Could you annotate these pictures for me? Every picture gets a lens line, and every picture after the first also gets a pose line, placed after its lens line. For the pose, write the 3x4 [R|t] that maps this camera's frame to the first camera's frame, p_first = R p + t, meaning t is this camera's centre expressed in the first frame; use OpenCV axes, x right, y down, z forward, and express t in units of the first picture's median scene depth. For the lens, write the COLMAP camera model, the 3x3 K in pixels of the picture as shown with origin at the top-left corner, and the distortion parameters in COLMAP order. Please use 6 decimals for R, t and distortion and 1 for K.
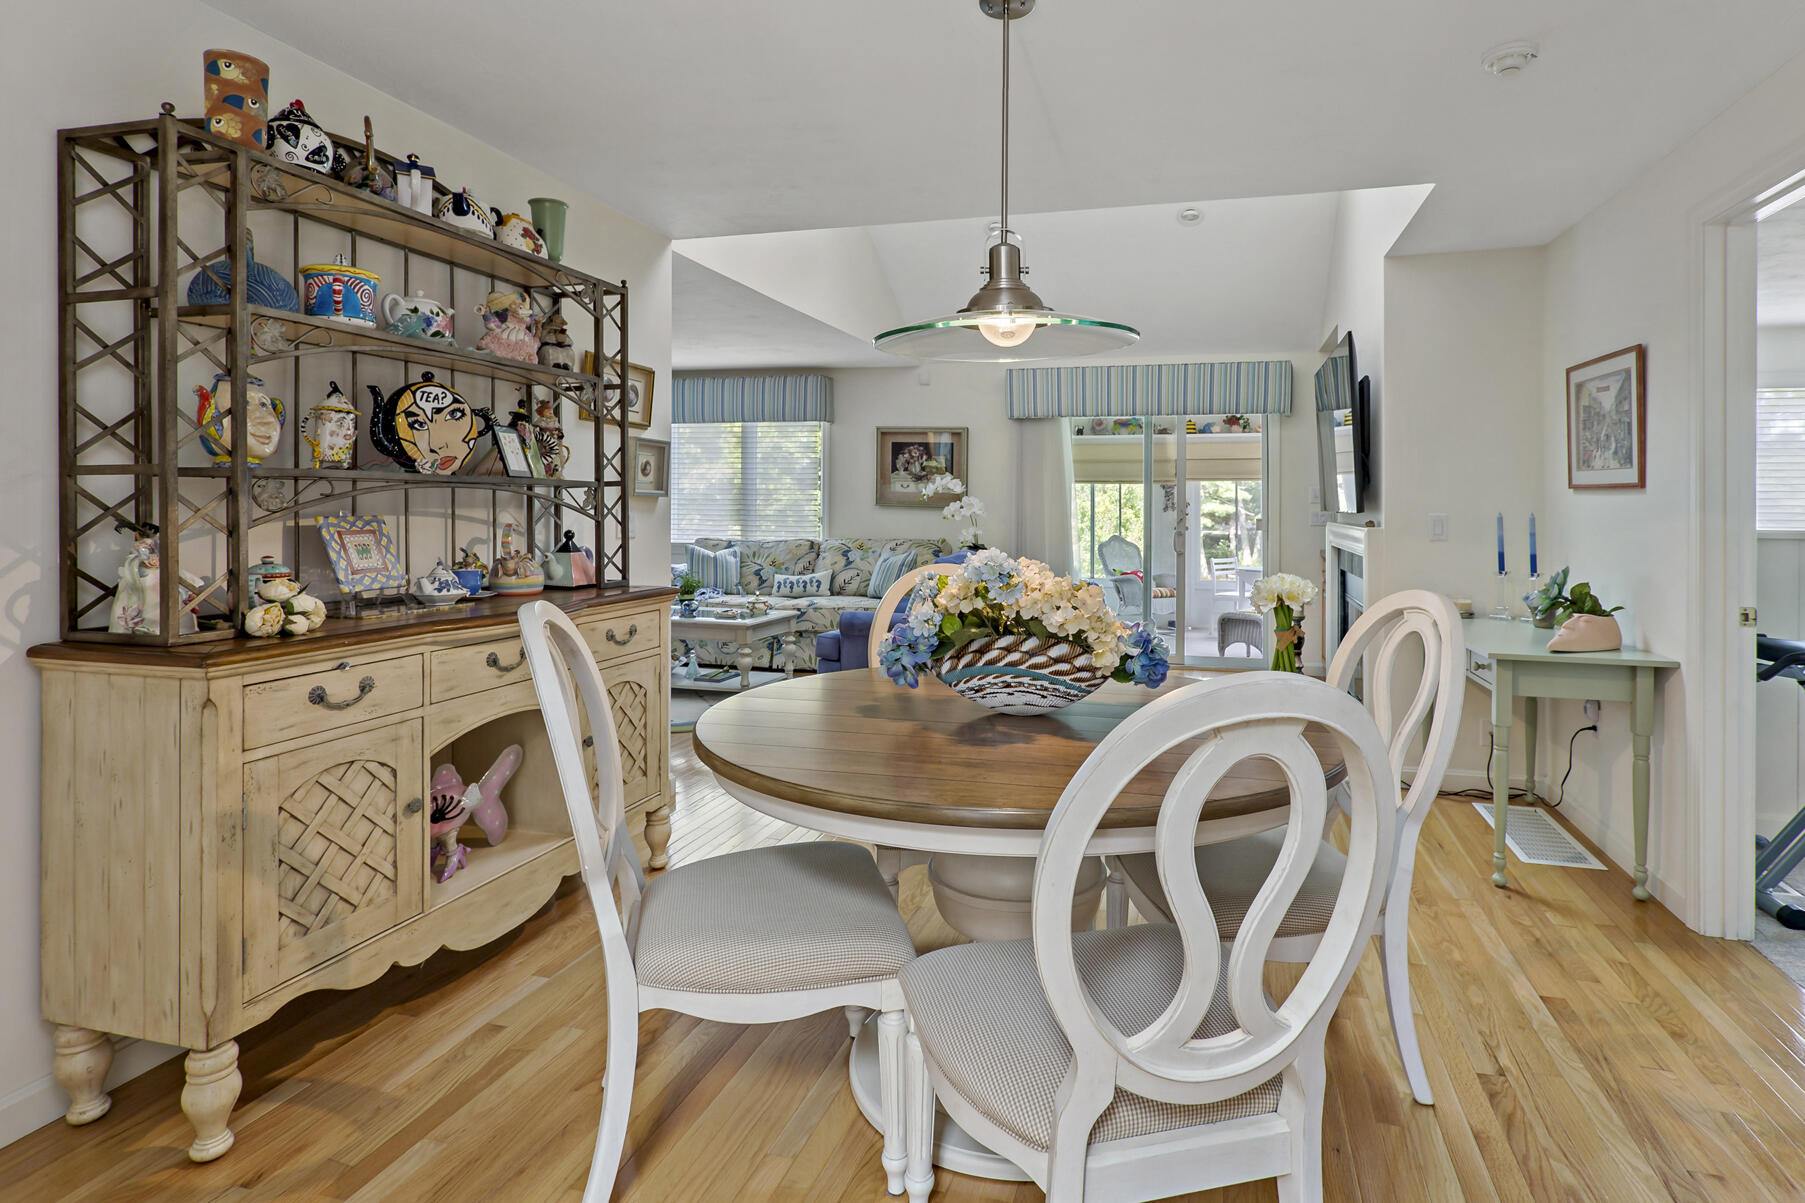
lens RADIAL K [[1021.9, 0, 905.4], [0, 1021.9, 496.4], [0, 0, 1]] dist [0.001412, 0.000312]
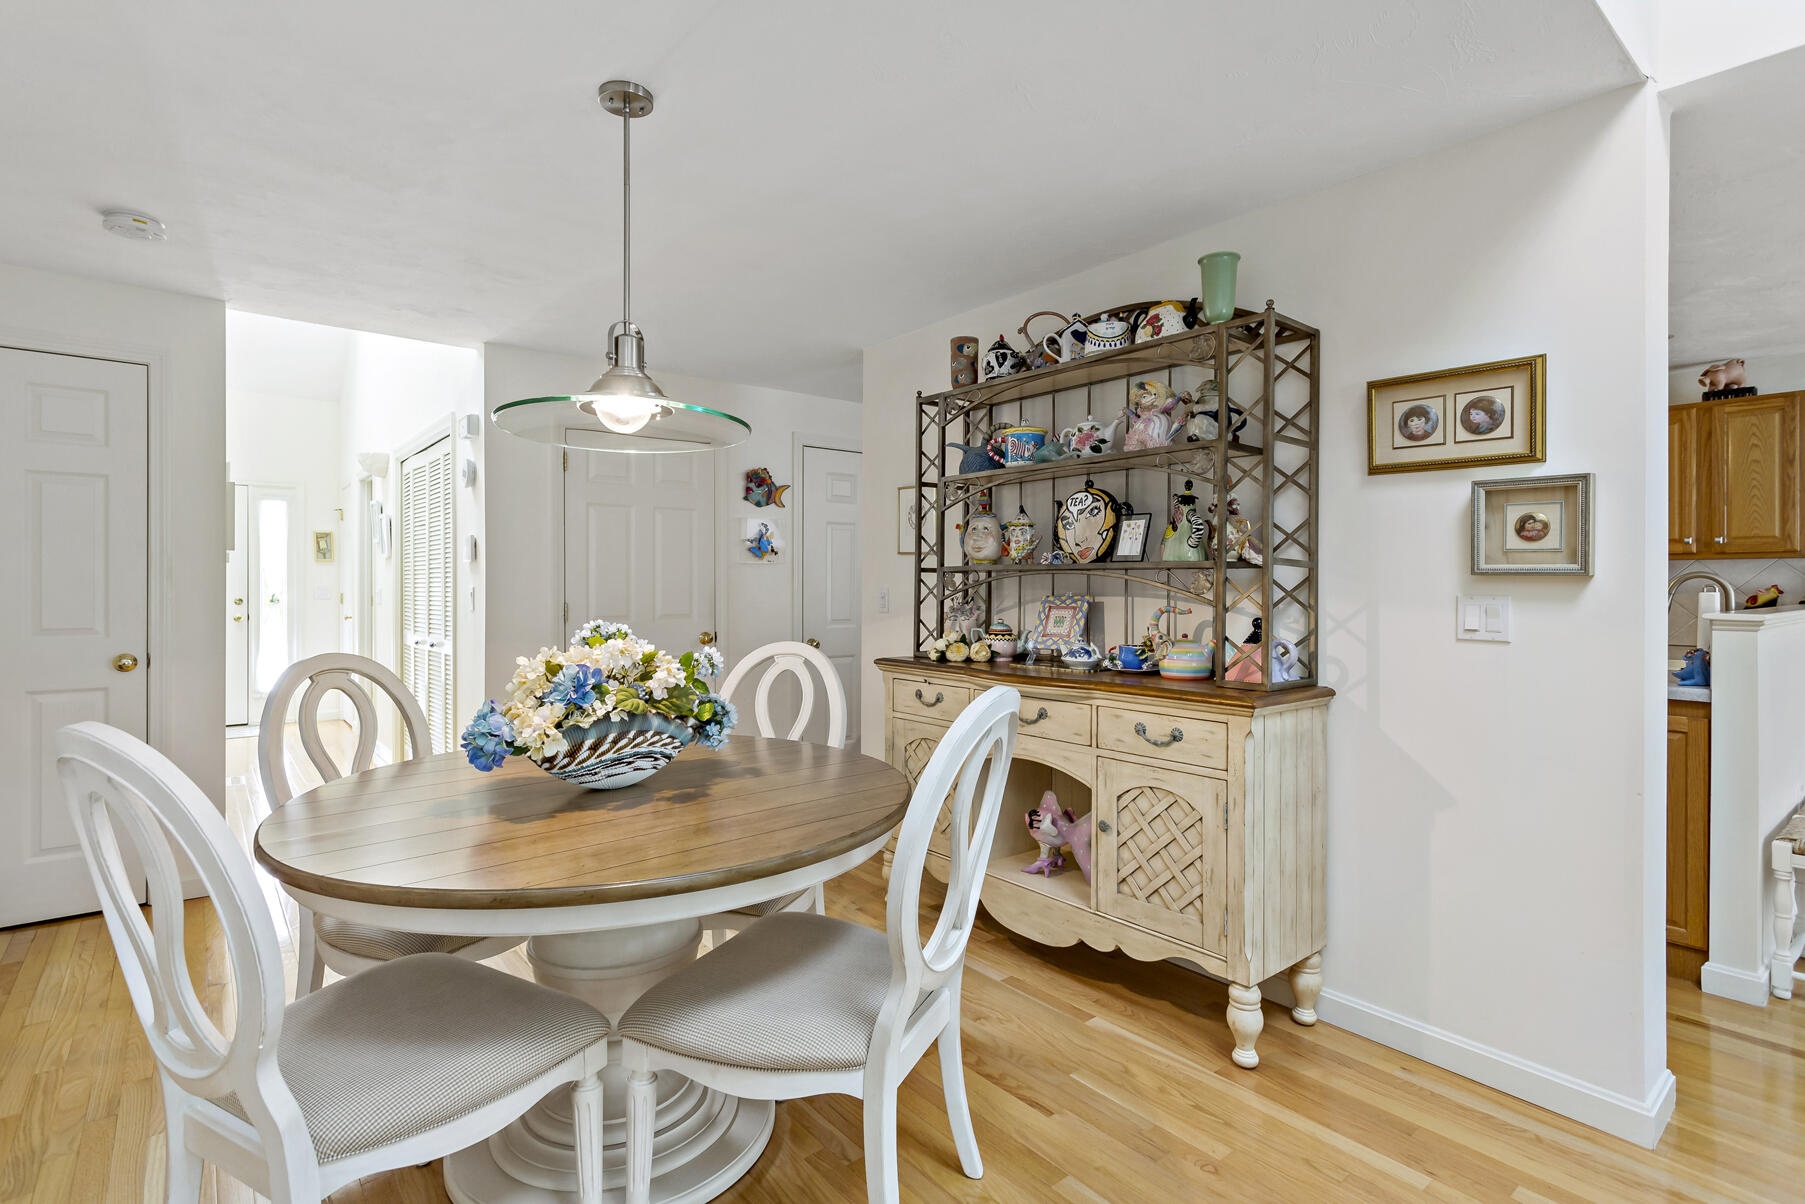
lens RADIAL K [[872.6, 0, 902.5], [0, 872.6, 602.0], [0, 0, 1]] dist [-0.000076, 0.000041]
pose [[-0.571595, 0.000088, -0.820536, 0.529814], [-0.003786, 0.999989, 0.002745, 0.023369], [0.820527, 0.004675, -0.571589, 1.418246]]
